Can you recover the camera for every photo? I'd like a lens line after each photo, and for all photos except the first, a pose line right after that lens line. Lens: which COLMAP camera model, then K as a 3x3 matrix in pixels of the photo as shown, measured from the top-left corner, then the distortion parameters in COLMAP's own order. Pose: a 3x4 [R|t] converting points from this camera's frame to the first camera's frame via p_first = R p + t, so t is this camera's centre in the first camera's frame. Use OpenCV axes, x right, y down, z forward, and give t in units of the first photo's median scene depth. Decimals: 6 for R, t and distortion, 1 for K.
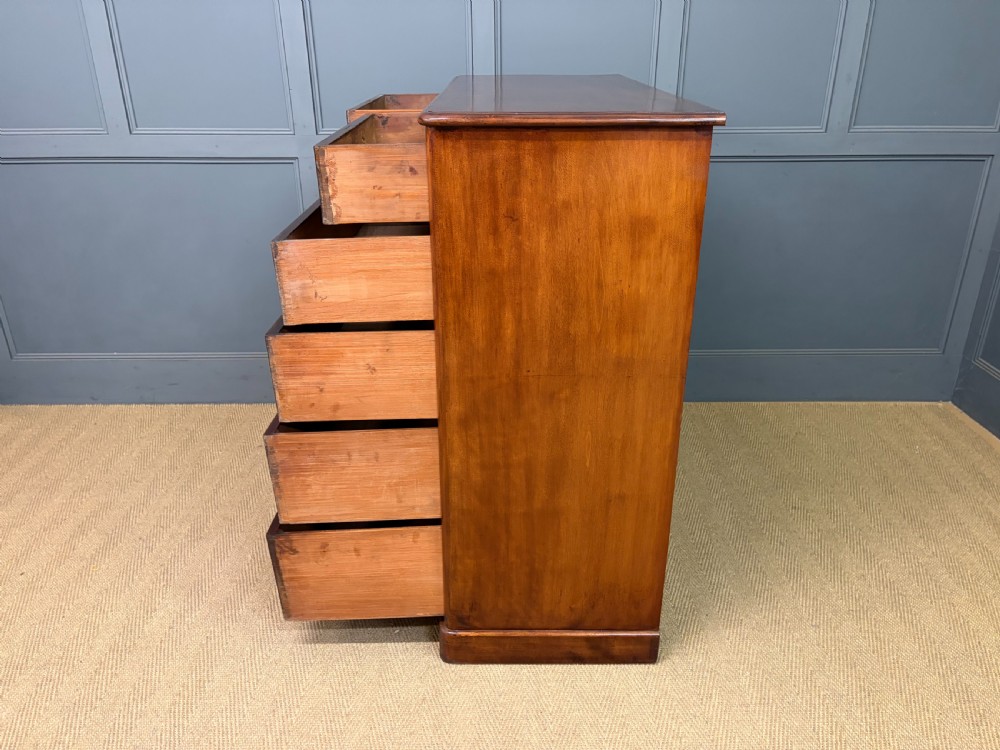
lens RADIAL K [[761.0, 0, 504.0], [0, 761.0, 381.7], [0, 0, 1]] dist [0.048964, -0.064057]
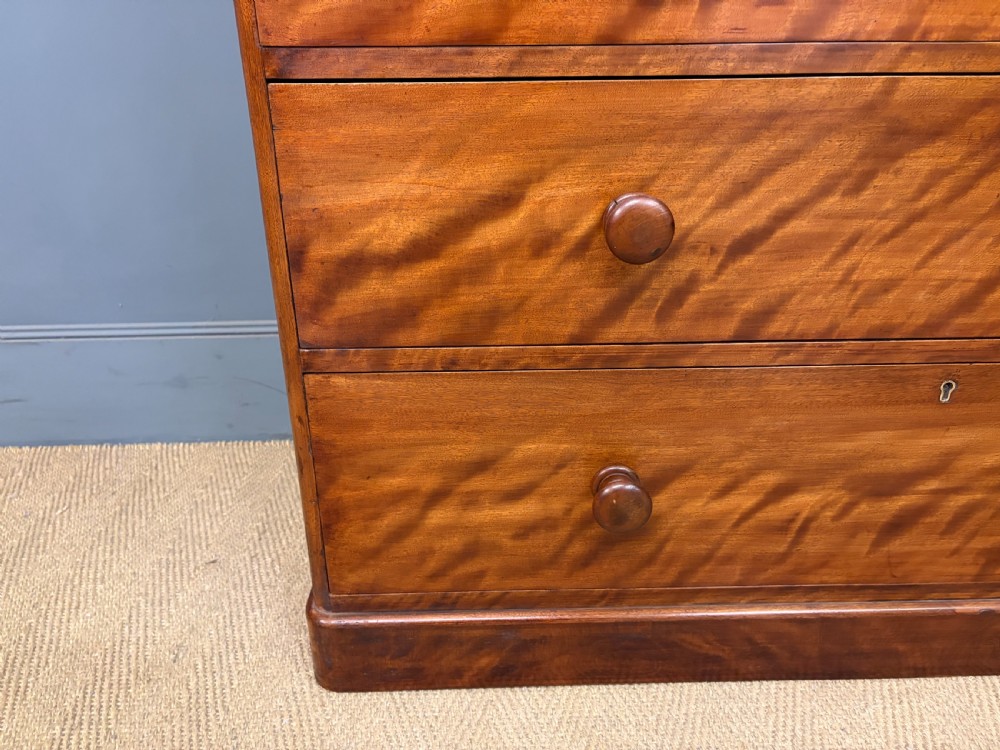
lens RADIAL K [[761.0, 0, 502.3], [0, 761.0, 373.5], [0, 0, 1]] dist [0.048964, -0.064057]
pose [[0.999762, -0.016096, 0.014729, -0.197328], [0.016408, 0.999639, -0.021289, 0.002159], [-0.014381, 0.021525, 0.999665, 0.680301]]
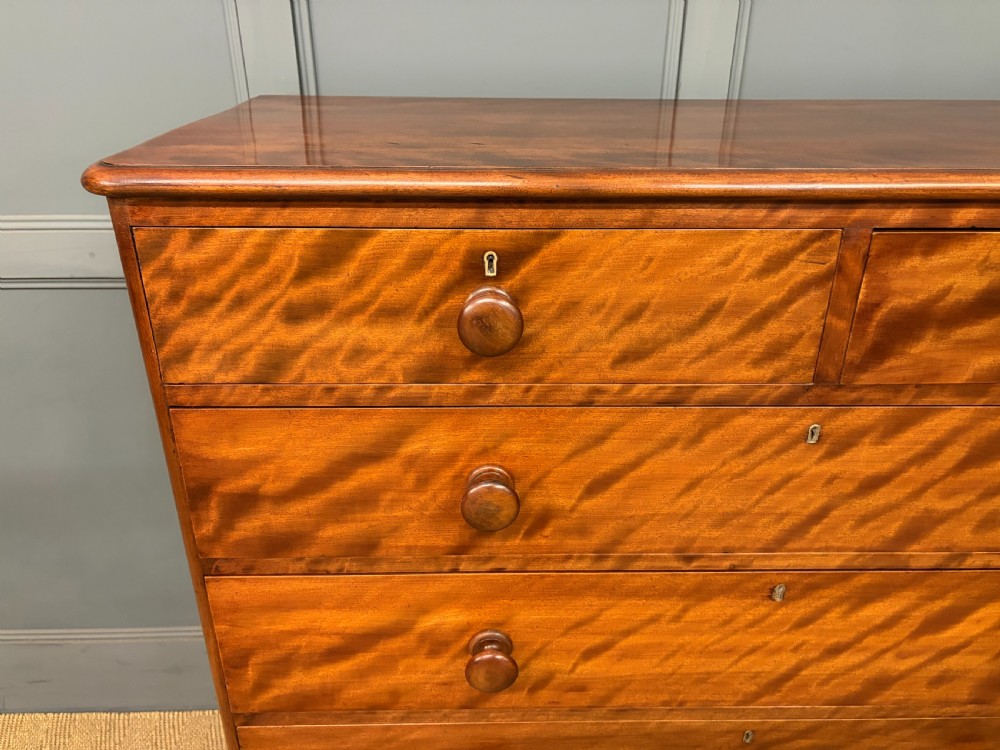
lens RADIAL K [[761.0, 0, 498.8], [0, 761.0, 379.8], [0, 0, 1]] dist [0.048964, -0.064057]
pose [[0.999827, -0.001877, 0.018490, -0.152496], [0.001427, 0.999703, 0.024315, -0.256182], [-0.018530, -0.024285, 0.999533, 0.570659]]
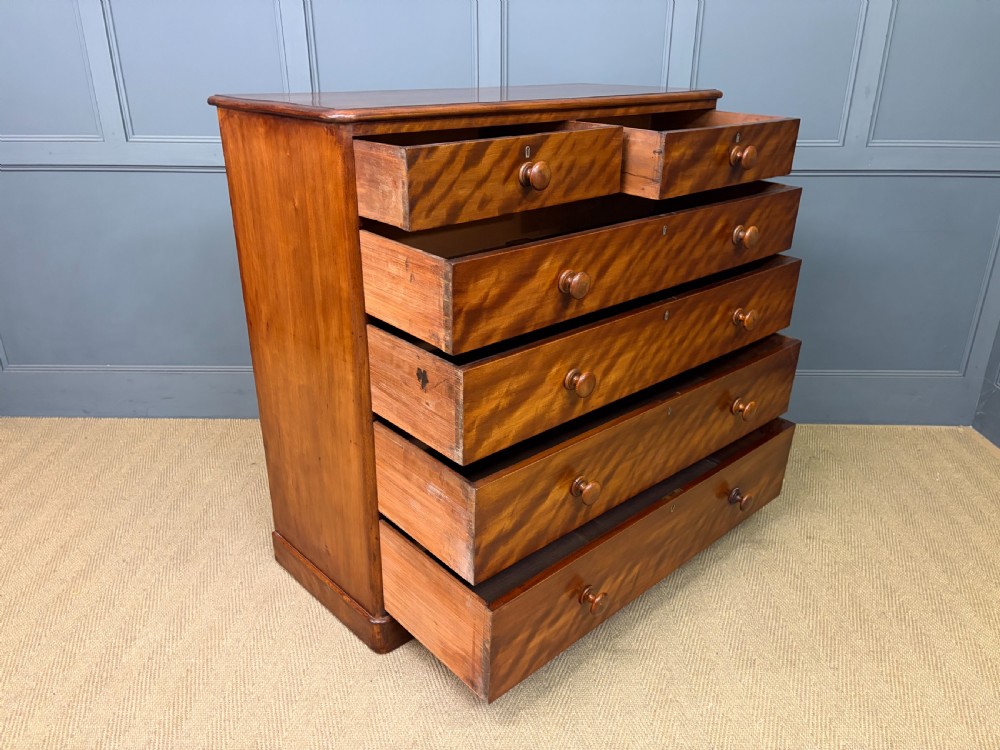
lens RADIAL K [[761.0, 0, 502.5], [0, 761.0, 377.8], [0, 0, 1]] dist [0.048964, -0.064057]
pose [[0.999862, 0.012432, -0.011020, 0.005323], [-0.012658, 0.999706, -0.020702, -0.008968], [0.010759, 0.020839, 0.999725, 0.037702]]
